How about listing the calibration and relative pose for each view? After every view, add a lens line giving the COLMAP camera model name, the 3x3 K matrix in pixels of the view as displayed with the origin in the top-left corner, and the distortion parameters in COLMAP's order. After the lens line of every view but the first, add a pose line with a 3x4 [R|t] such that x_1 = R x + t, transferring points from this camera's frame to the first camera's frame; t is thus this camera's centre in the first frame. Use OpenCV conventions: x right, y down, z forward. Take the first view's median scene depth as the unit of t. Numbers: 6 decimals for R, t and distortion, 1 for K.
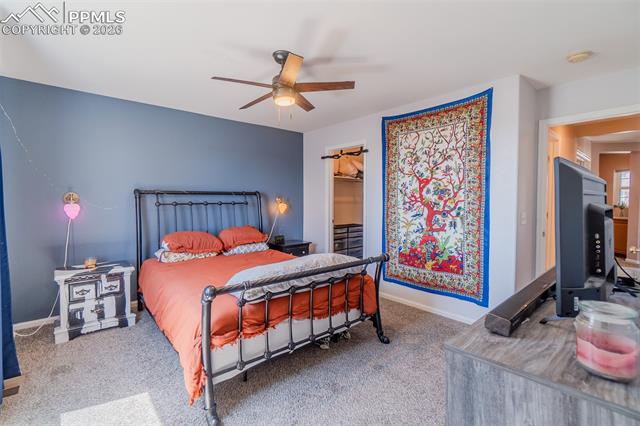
lens RADIAL K [[291.5, 0, 313.8], [0, 291.5, 211.4], [0, 0, 1]] dist [-0.019607, -0.000161]
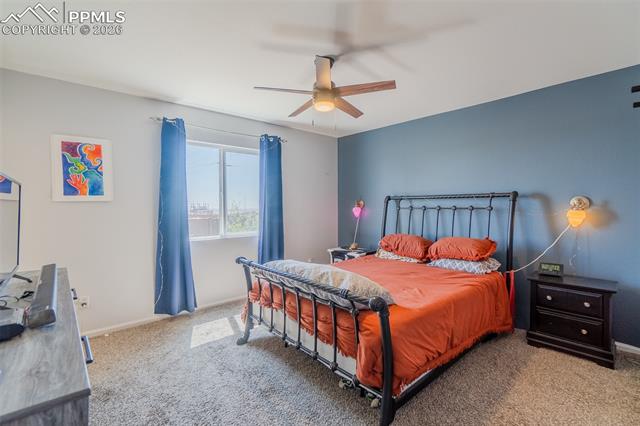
lens RADIAL K [[291.5, 0, 313.8], [0, 291.5, 211.4], [0, 0, 1]] dist [-0.019607, -0.000161]
pose [[0.014849, 0.022374, -0.999639, 0.709907], [-0.035930, 0.999116, 0.021828, -0.028668], [0.999244, 0.035593, 0.015640, 0.749471]]
